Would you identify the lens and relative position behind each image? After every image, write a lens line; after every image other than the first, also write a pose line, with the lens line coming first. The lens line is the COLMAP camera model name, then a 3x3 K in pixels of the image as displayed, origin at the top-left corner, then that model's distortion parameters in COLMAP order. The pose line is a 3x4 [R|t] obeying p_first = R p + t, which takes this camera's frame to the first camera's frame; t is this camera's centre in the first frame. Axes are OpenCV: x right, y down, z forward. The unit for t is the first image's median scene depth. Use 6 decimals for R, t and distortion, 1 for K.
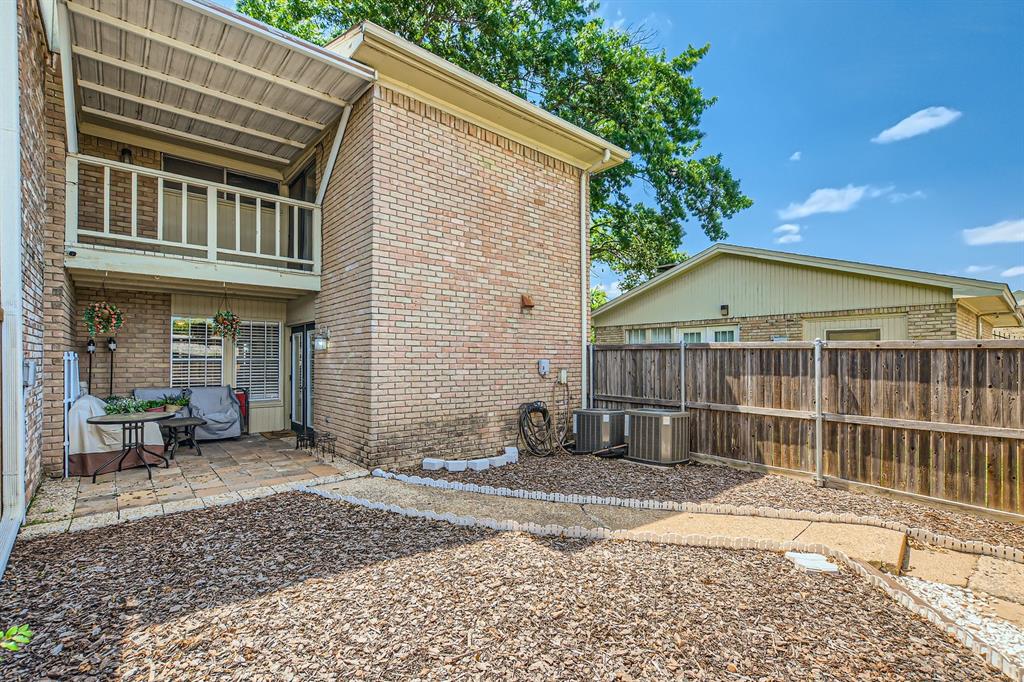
lens RADIAL K [[449.5, 0, 497.4], [0, 449.5, 362.9], [0, 0, 1]] dist [-0.002057, 0.001008]
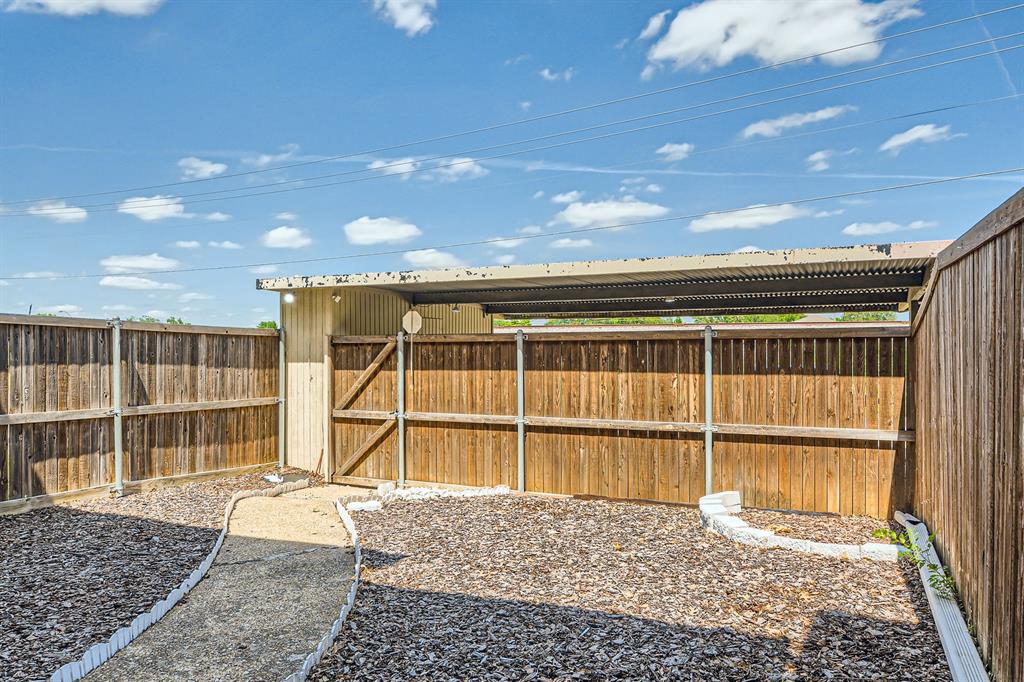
lens RADIAL K [[732.9, 0, 510.2], [0, 732.9, 343.3], [0, 0, 1]] dist [0.000110, 0.000304]
pose [[-0.391300, 0.008395, 0.920225, -0.818091], [0.004991, 0.999963, -0.007000, 0.007127], [-0.920250, 0.001853, -0.391327, 0.886689]]
